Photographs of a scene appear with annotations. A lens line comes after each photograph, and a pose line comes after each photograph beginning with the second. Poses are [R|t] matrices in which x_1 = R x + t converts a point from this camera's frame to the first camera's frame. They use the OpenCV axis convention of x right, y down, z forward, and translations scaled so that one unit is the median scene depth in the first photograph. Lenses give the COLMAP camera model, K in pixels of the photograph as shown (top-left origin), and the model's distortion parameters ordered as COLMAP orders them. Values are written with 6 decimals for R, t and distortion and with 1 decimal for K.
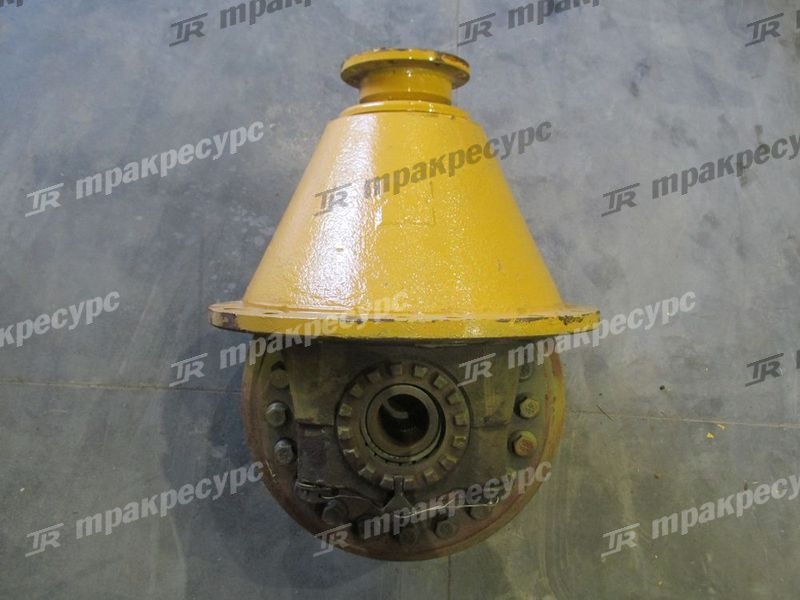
lens RADIAL K [[655.1, 0, 400.0], [0, 655.1, 300.0], [0, 0, 1]] dist [0.005111, 0.003356]
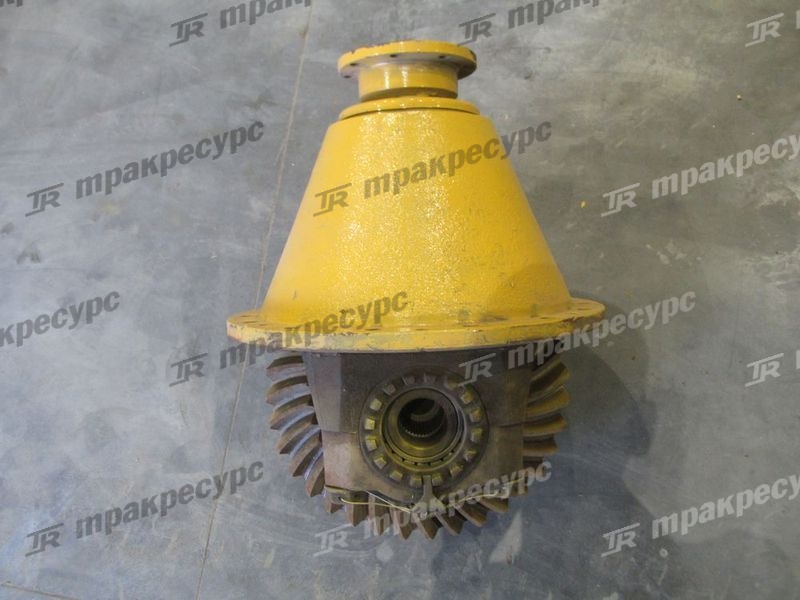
lens RADIAL K [[655.1, 0, 400.0], [0, 655.1, 300.0], [0, 0, 1]] dist [0.005111, 0.003356]
pose [[0.999989, 0.000180, 0.004706, -0.882147], [-0.000180, 1.000000, 0.000179, -0.000052], [-0.004706, -0.000180, 0.999989, 0.001685]]
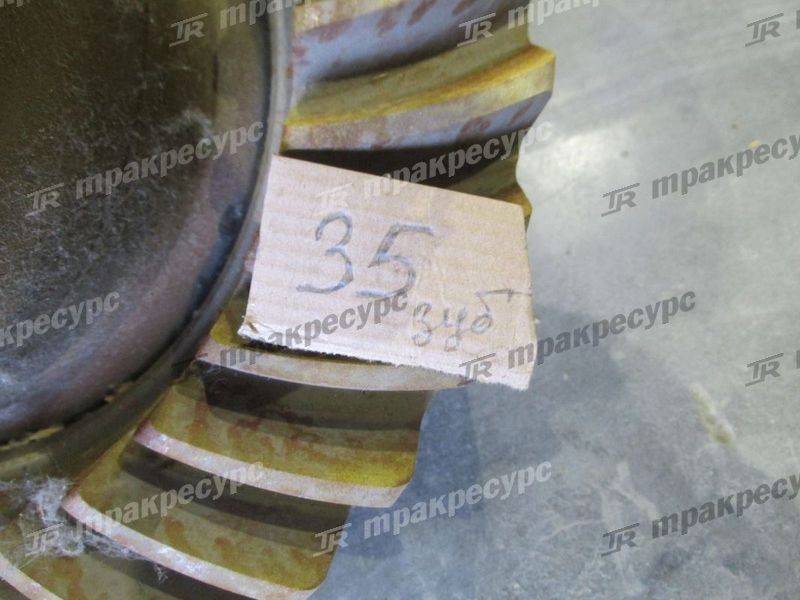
lens RADIAL K [[655.1, 0, 400.0], [0, 655.1, 300.0], [0, 0, 1]] dist [0.005111, 0.003356]
pose [[0.999997, 0.000276, 0.002506, -0.441440], [-0.000285, 0.999995, 0.003290, -0.521623], [-0.002505, -0.003291, 0.999991, 0.000320]]
